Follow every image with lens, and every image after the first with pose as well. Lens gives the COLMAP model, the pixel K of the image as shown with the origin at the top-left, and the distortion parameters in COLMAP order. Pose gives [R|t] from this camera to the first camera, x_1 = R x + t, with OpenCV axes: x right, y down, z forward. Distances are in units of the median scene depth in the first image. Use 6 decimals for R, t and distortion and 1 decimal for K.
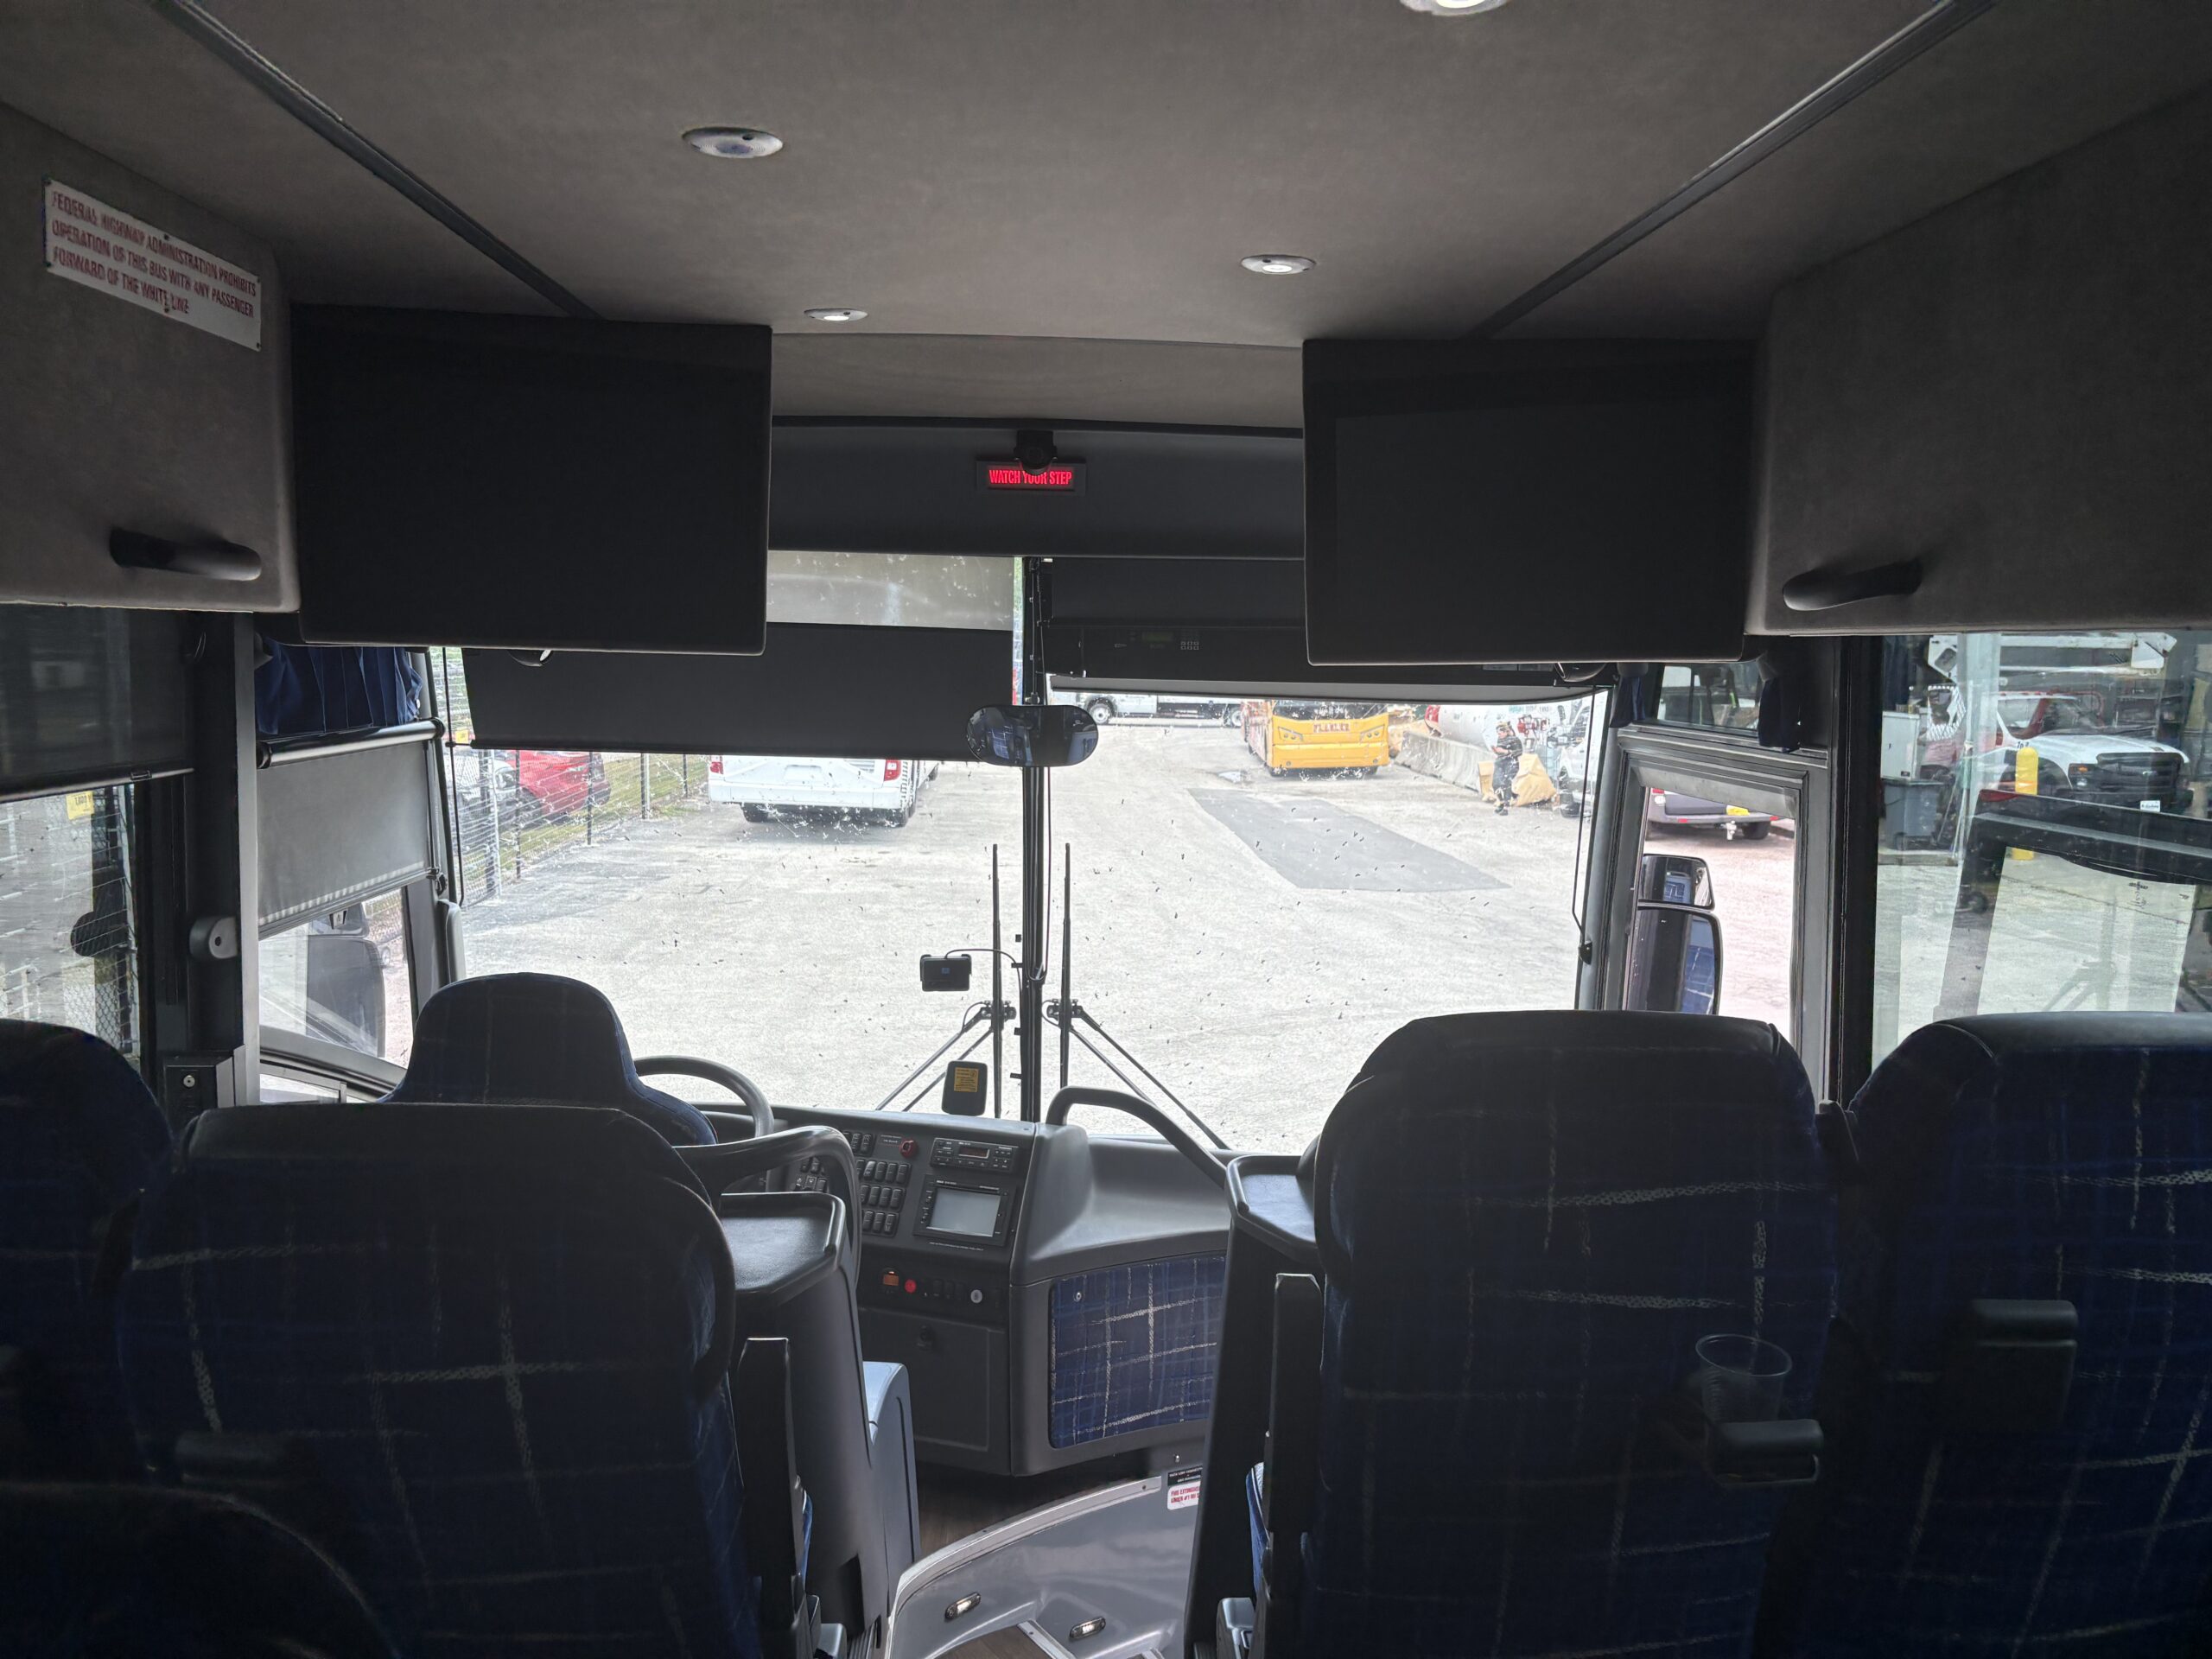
lens RADIAL K [[1676.4, 0, 1099.1], [0, 1676.4, 829.0], [0, 0, 1]] dist [-0.011431, -0.006434]
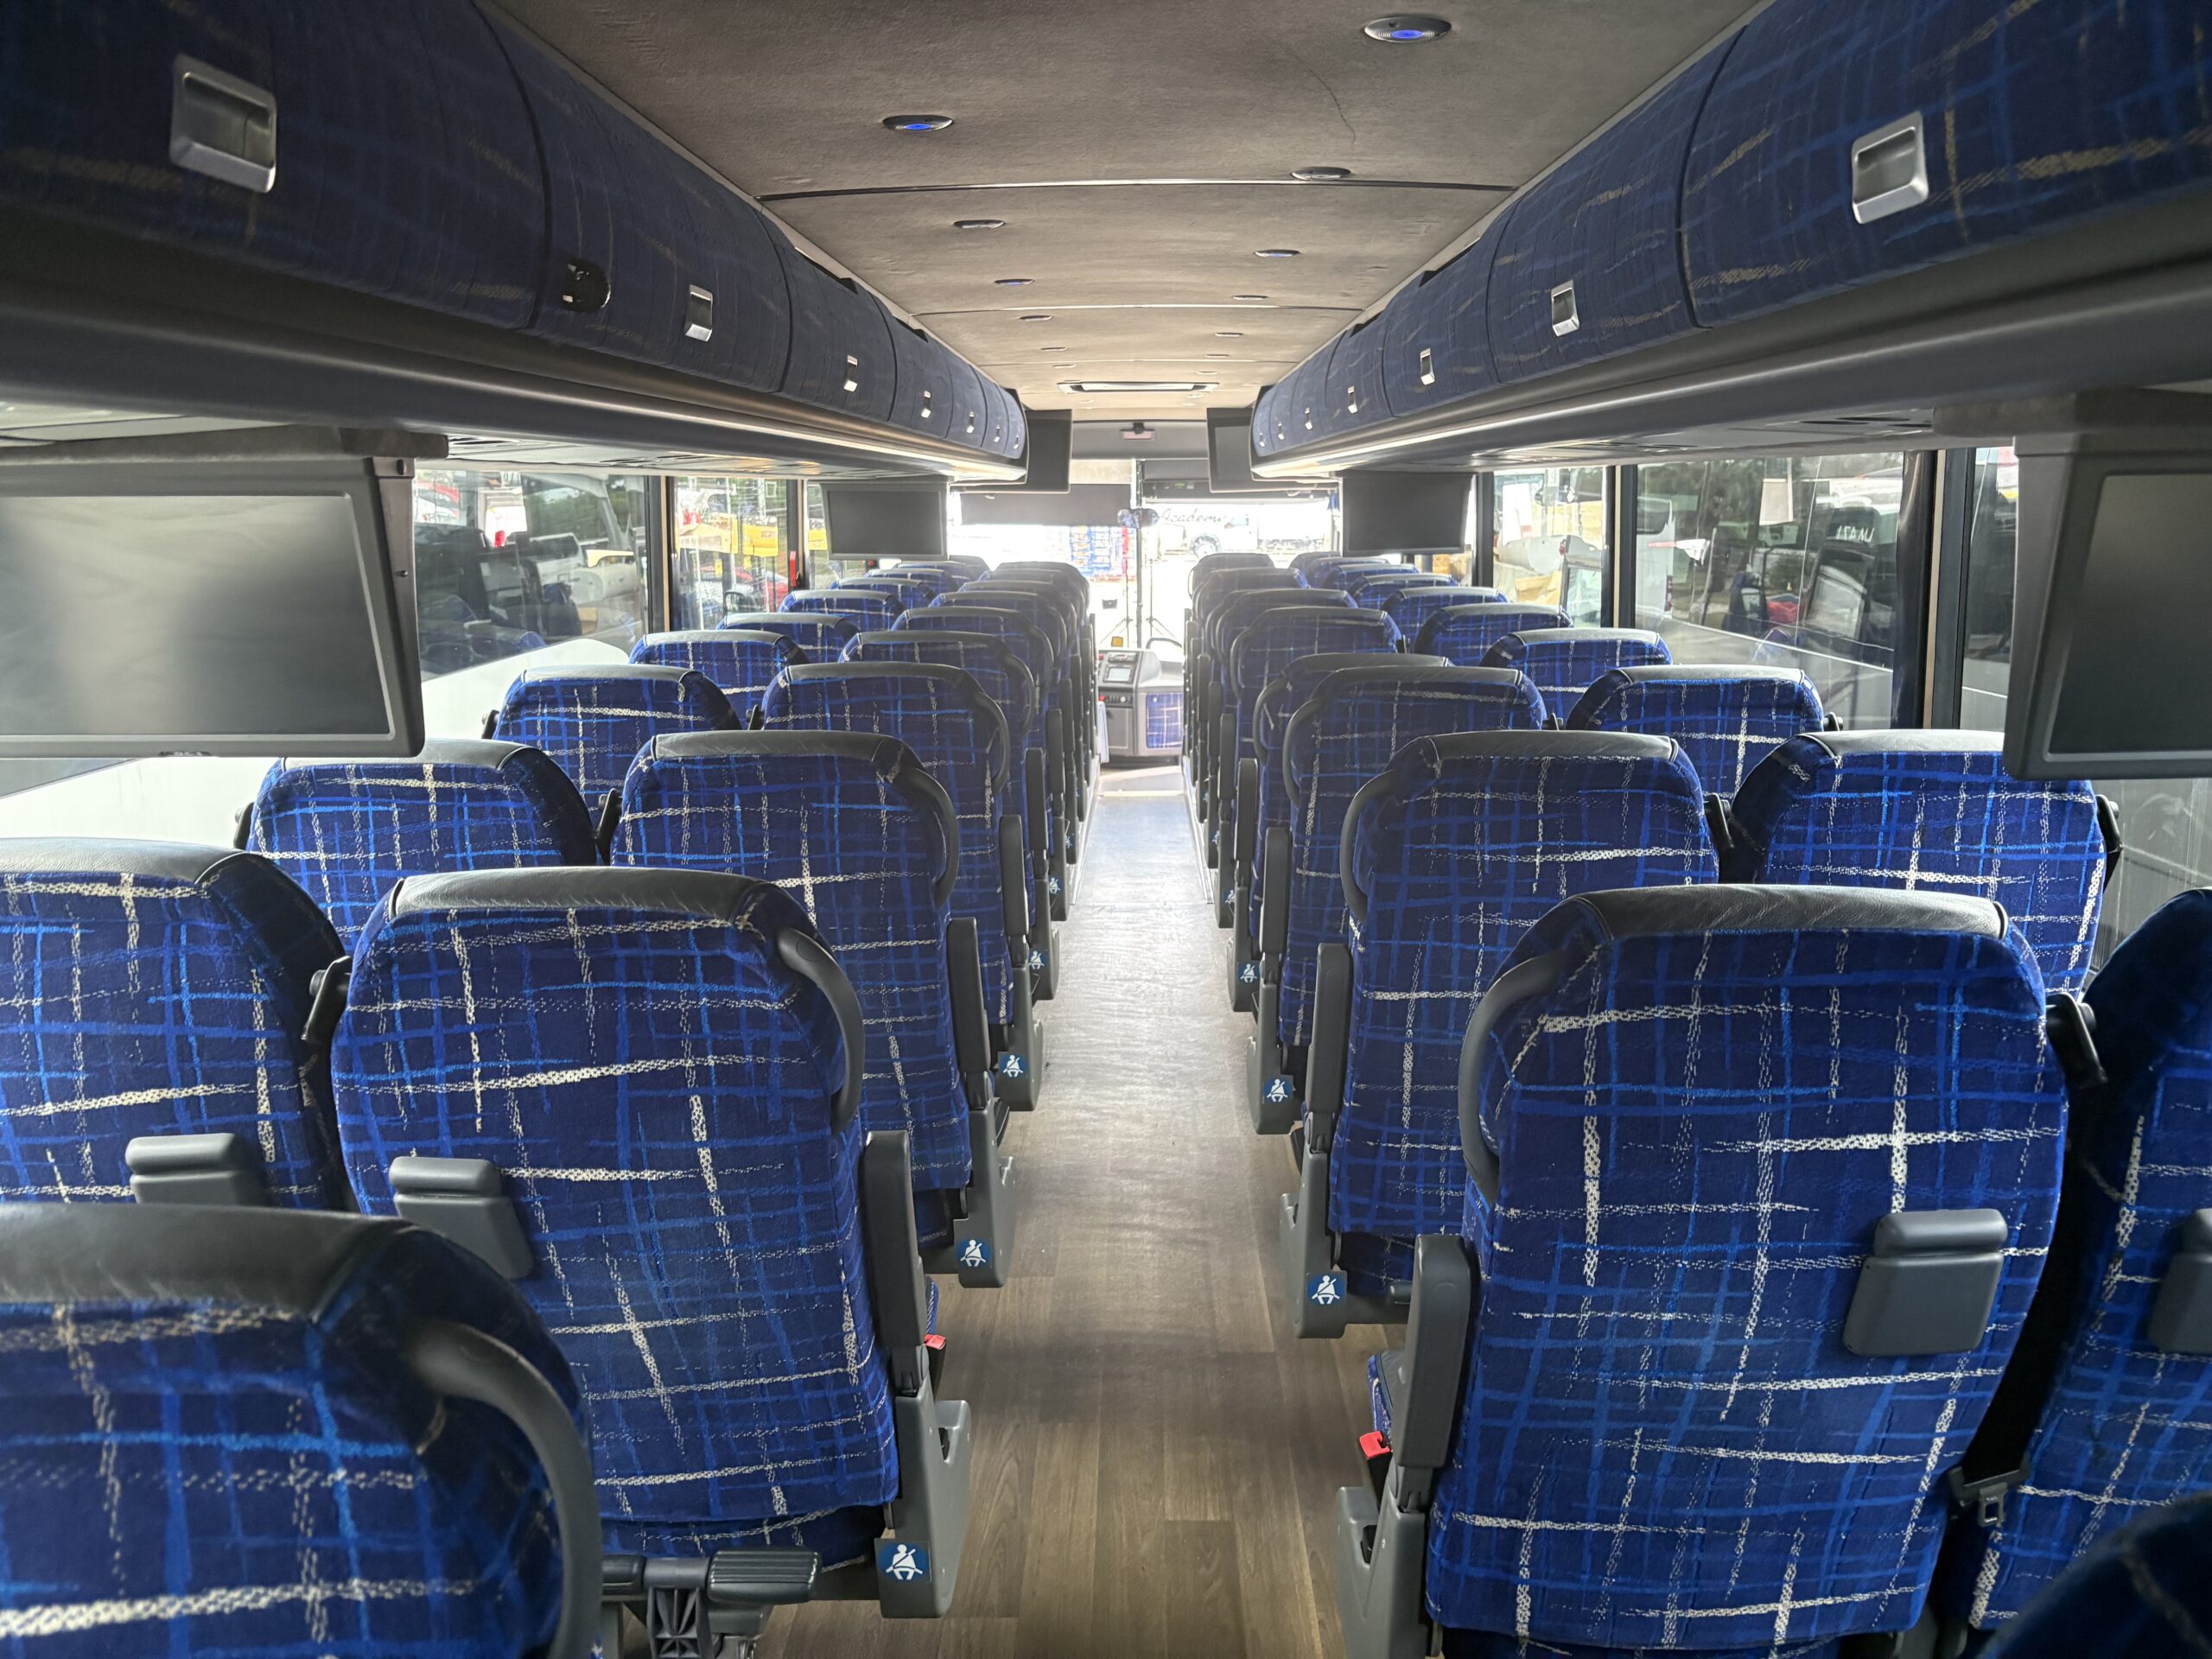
lens RADIAL K [[1676.4, 0, 1112.4], [0, 1676.4, 821.3], [0, 0, 1]] dist [-0.011431, -0.006434]
pose [[0.998479, -0.004741, -0.054926, 0.075680], [0.010266, 0.994859, 0.100752, 0.182236], [0.054166, -0.101163, 0.993394, -2.060023]]
